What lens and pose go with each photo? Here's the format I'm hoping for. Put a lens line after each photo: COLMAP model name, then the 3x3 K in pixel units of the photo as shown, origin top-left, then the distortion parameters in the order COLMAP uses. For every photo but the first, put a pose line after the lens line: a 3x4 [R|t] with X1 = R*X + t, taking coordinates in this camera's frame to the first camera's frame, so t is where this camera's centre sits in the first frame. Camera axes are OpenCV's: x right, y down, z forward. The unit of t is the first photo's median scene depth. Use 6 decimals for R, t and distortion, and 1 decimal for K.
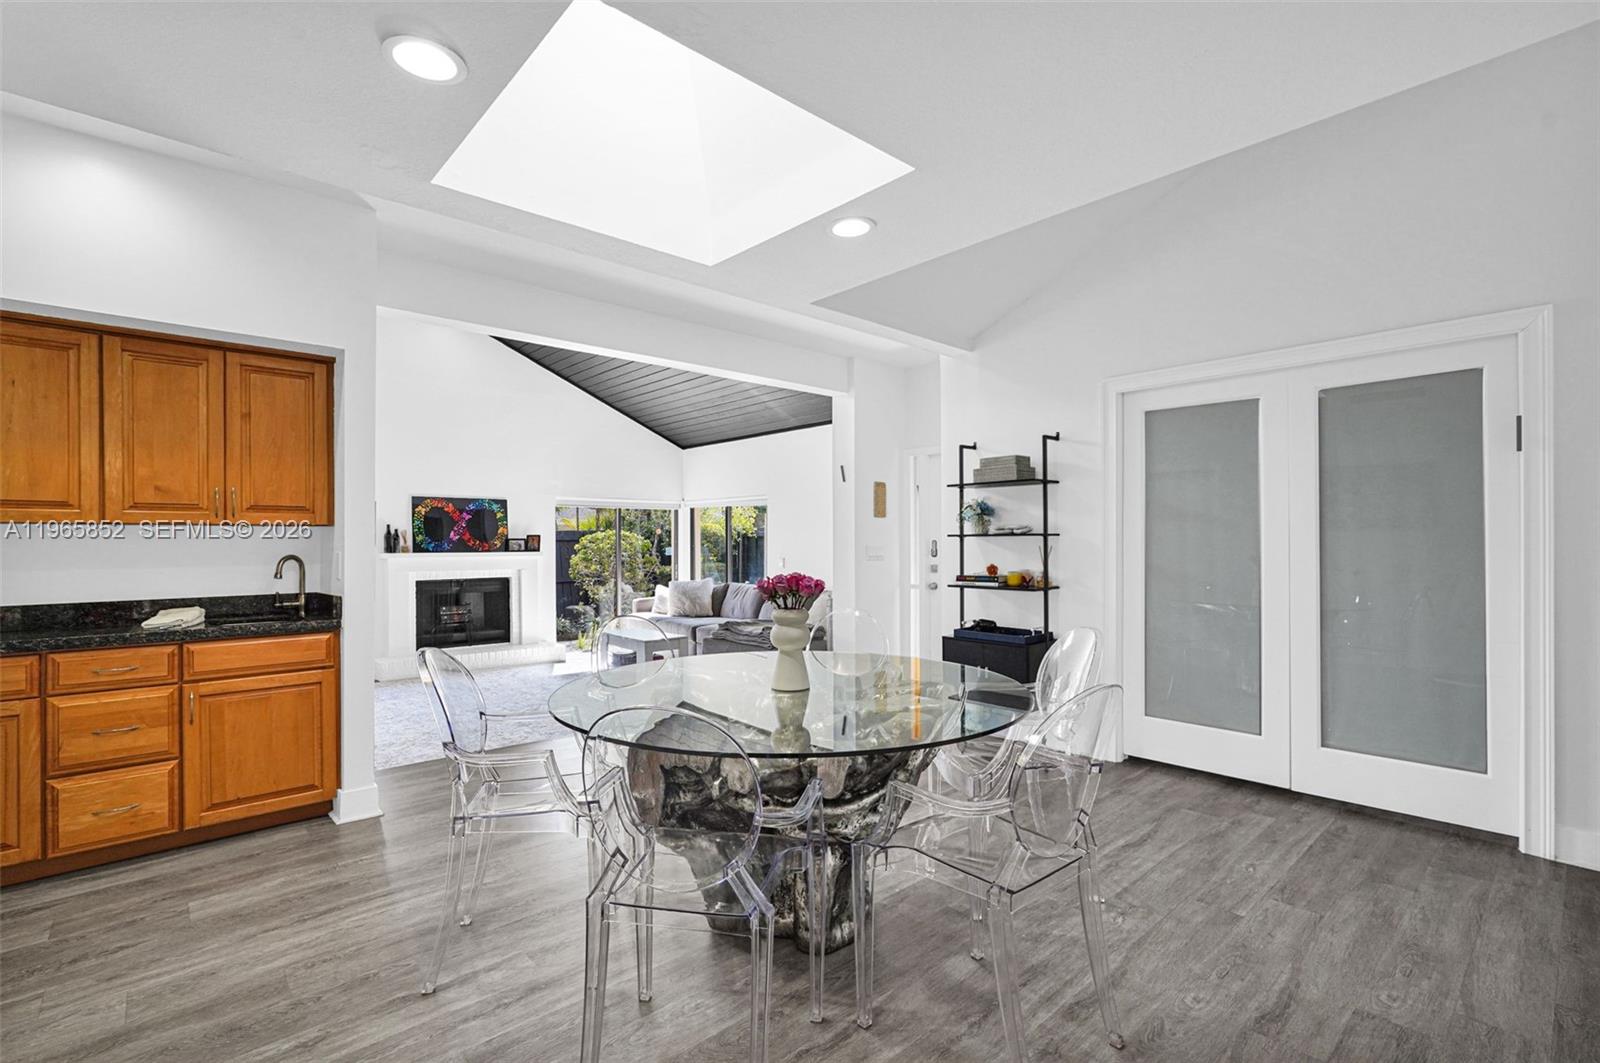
lens RADIAL K [[729.1, 0, 802.4], [0, 729.1, 545.4], [0, 0, 1]] dist [-0.016752, 0.012012]
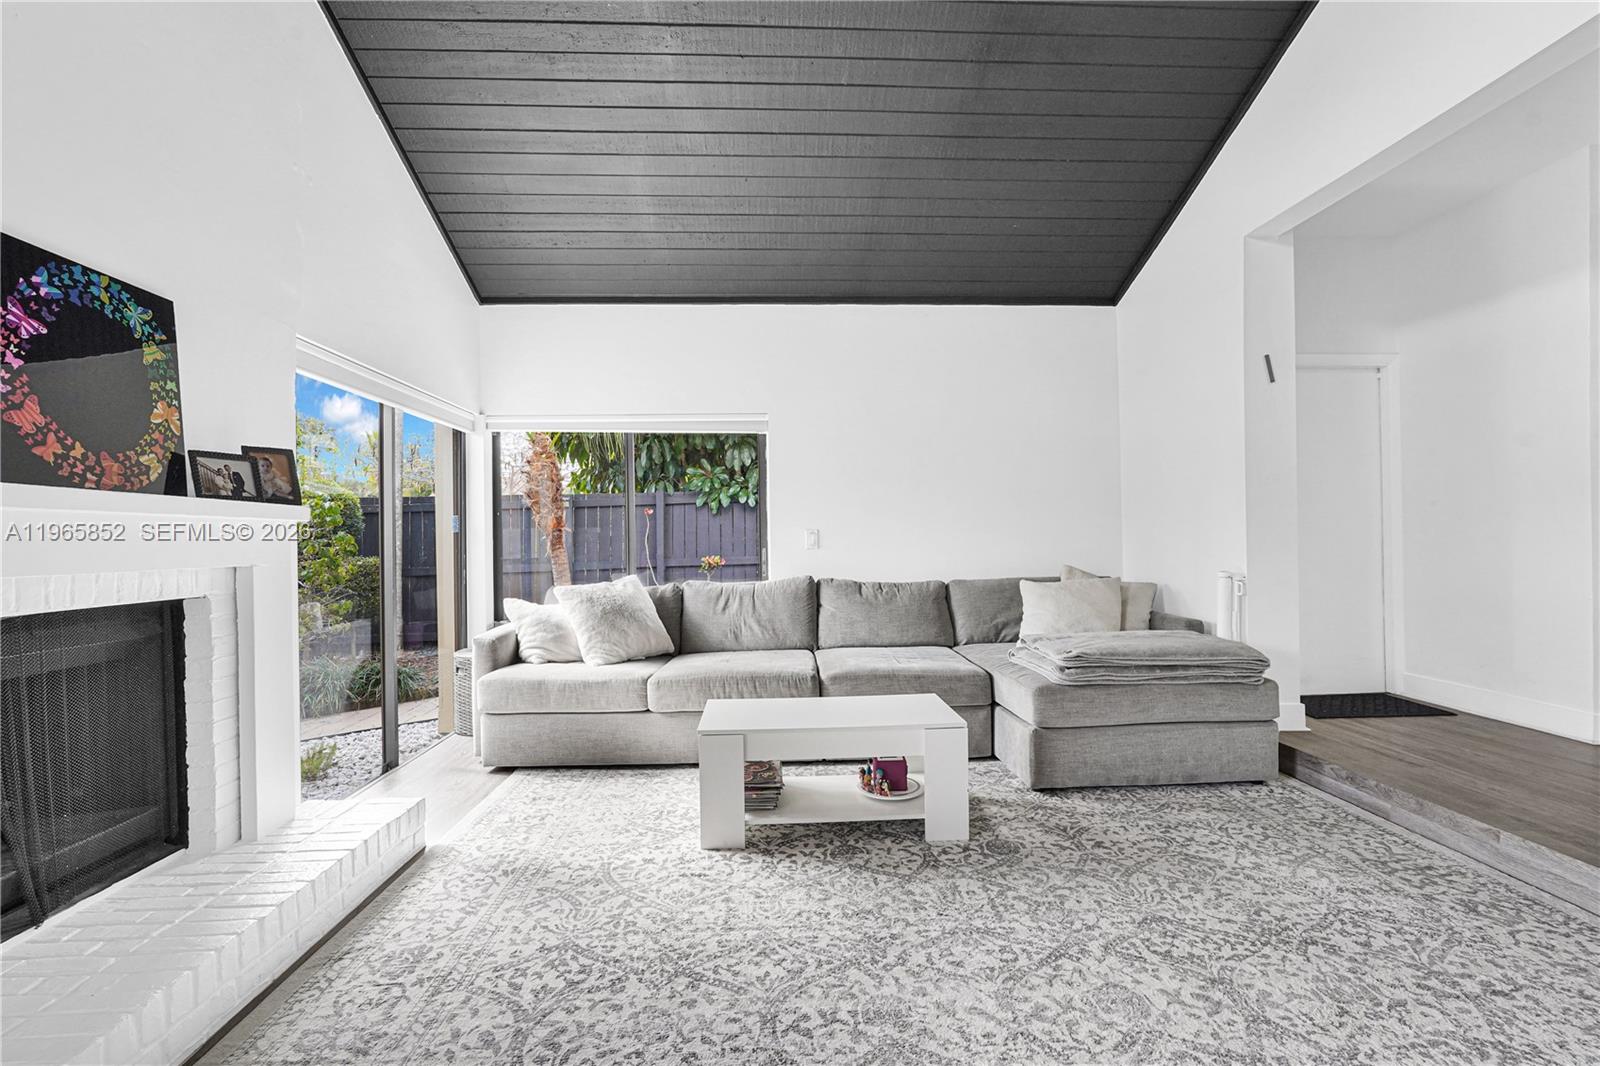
lens RADIAL K [[729.9, 0, 800.0], [0, 729.9, 533.0], [0, 0, 1]] dist [-0.001294, -0.000023]
pose [[0.637258, 0.001973, 0.770648, -0.477792], [0.012125, 0.999847, -0.012587, 0.027366], [-0.770555, 0.017365, 0.637137, 0.679308]]
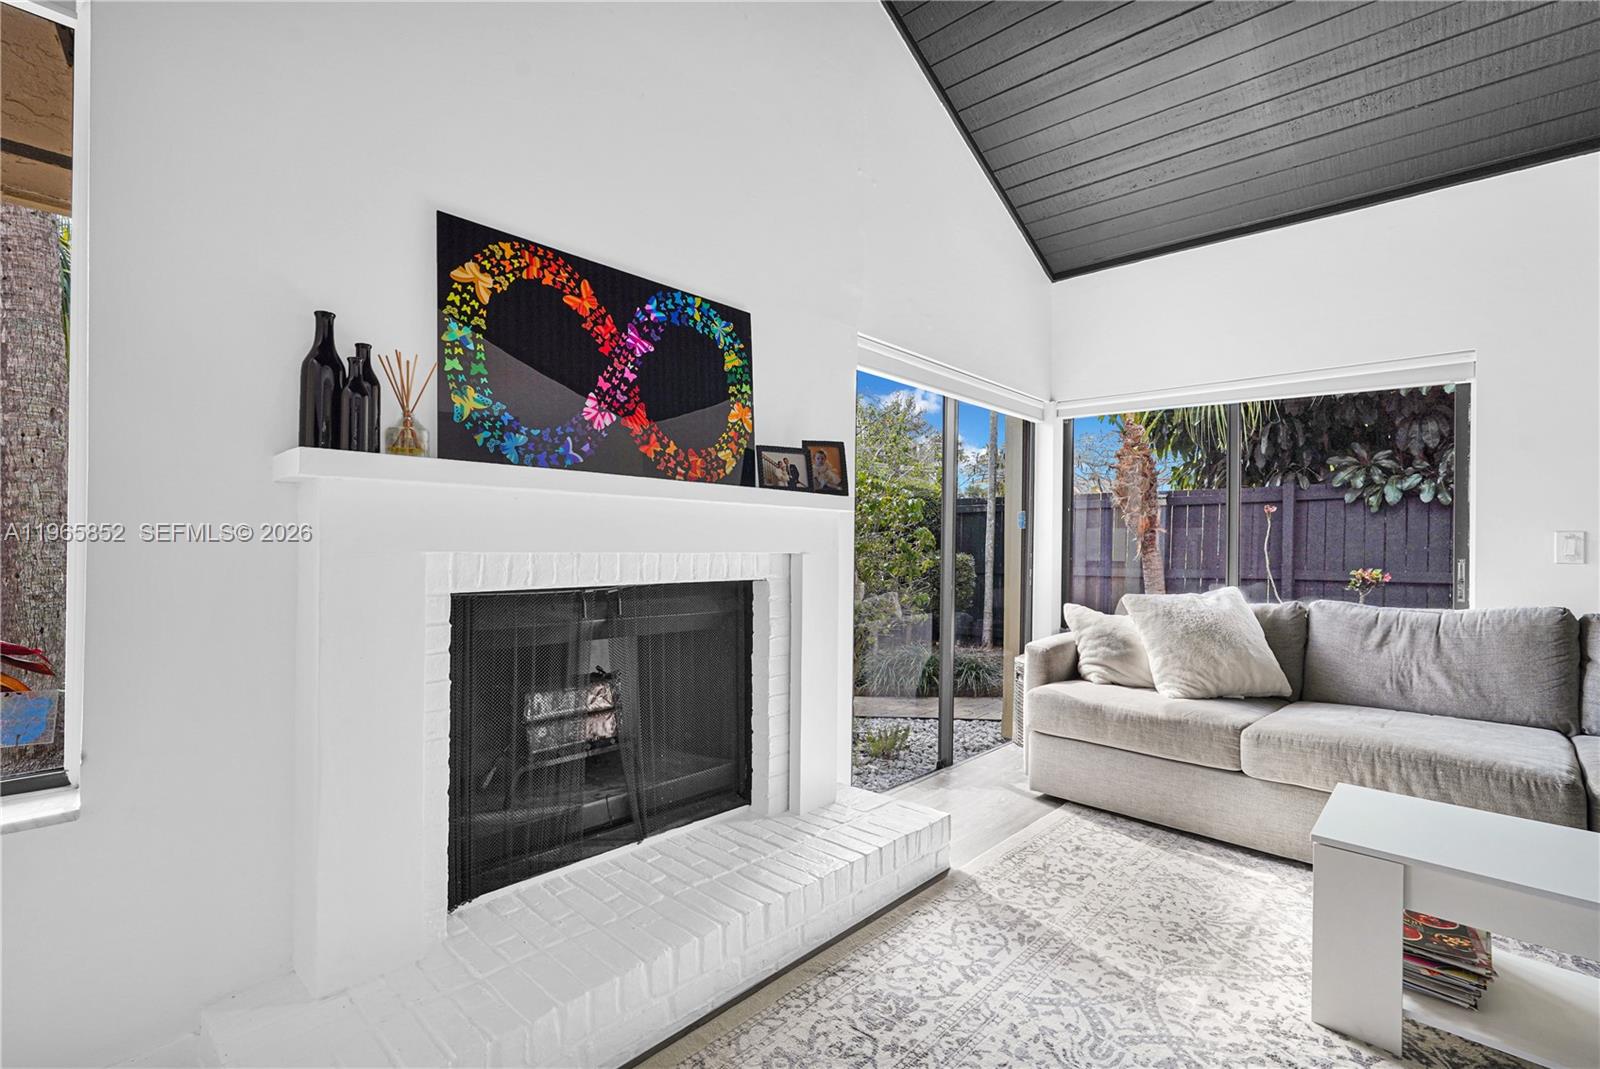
lens RADIAL K [[720.5, 0, 806.7], [0, 720.5, 538.9], [0, 0, 1]] dist [-0.017392, 0.011483]
pose [[0.996047, 0.019364, 0.086688, -0.418744], [-0.018772, 0.999795, -0.007645, 0.030390], [-0.086818, 0.005987, 0.996206, 0.731273]]
